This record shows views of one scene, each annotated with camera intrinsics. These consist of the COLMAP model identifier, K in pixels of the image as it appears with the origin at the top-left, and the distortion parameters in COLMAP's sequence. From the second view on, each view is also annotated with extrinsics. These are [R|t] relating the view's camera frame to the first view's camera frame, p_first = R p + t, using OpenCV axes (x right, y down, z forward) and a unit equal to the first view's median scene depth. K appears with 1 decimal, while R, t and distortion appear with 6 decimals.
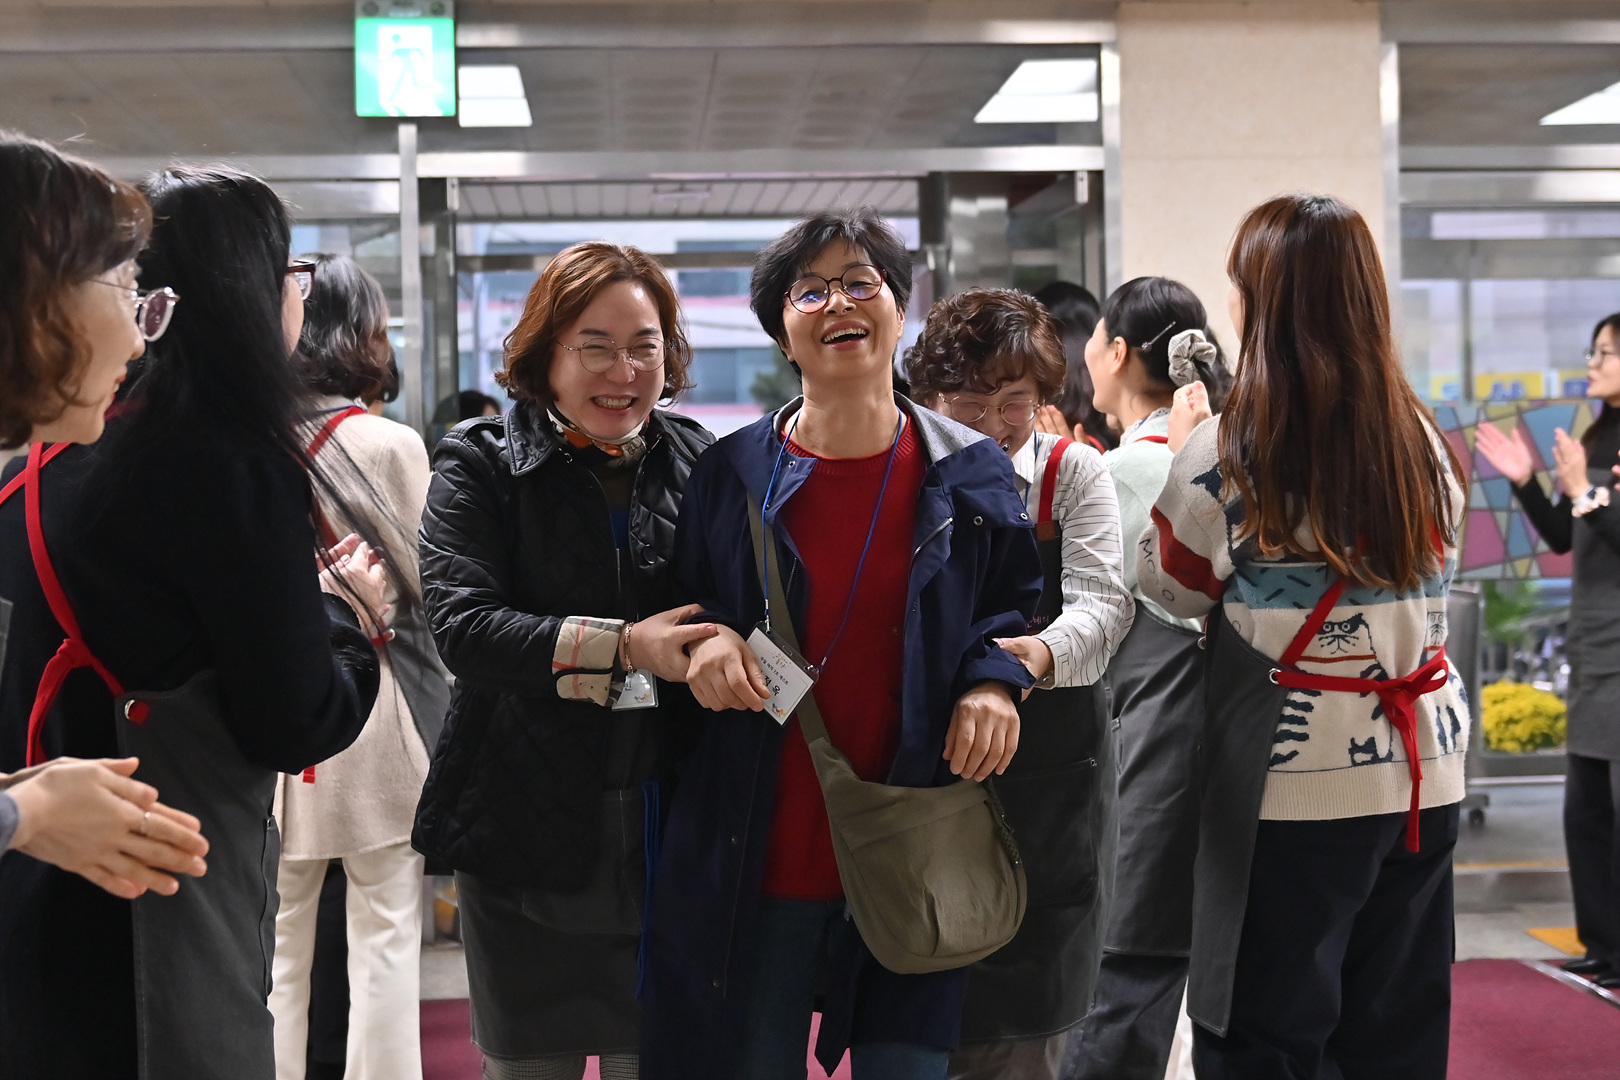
lens RADIAL K [[2218.1, 0, 810.9], [0, 2218.1, 536.0], [0, 0, 1]] dist [-0.004273, 0.000000]
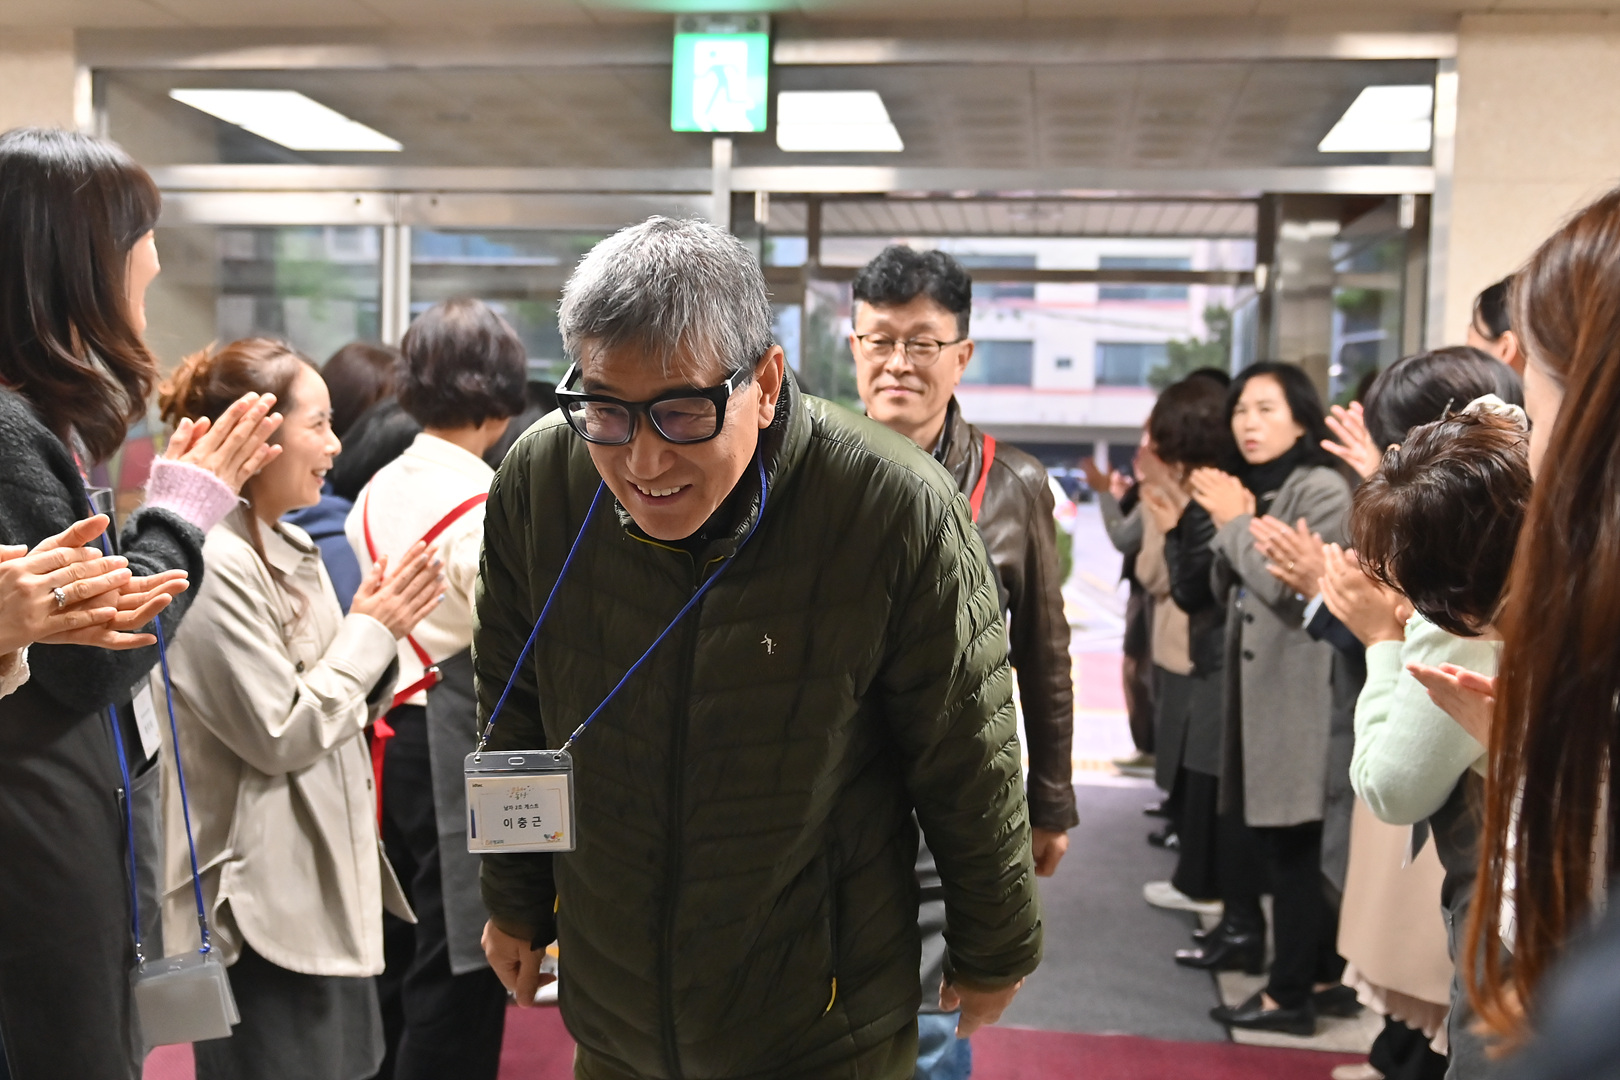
lens RADIAL K [[1741.9, 0, 797.5], [0, 1741.9, 536.4], [0, 0, 1]] dist [-0.001302, 0.000000]
pose [[0.973468, 0.056592, -0.221715, 0.040612], [-0.050049, 0.998132, 0.035027, -0.030644], [0.223283, -0.023001, 0.974482, 0.208652]]
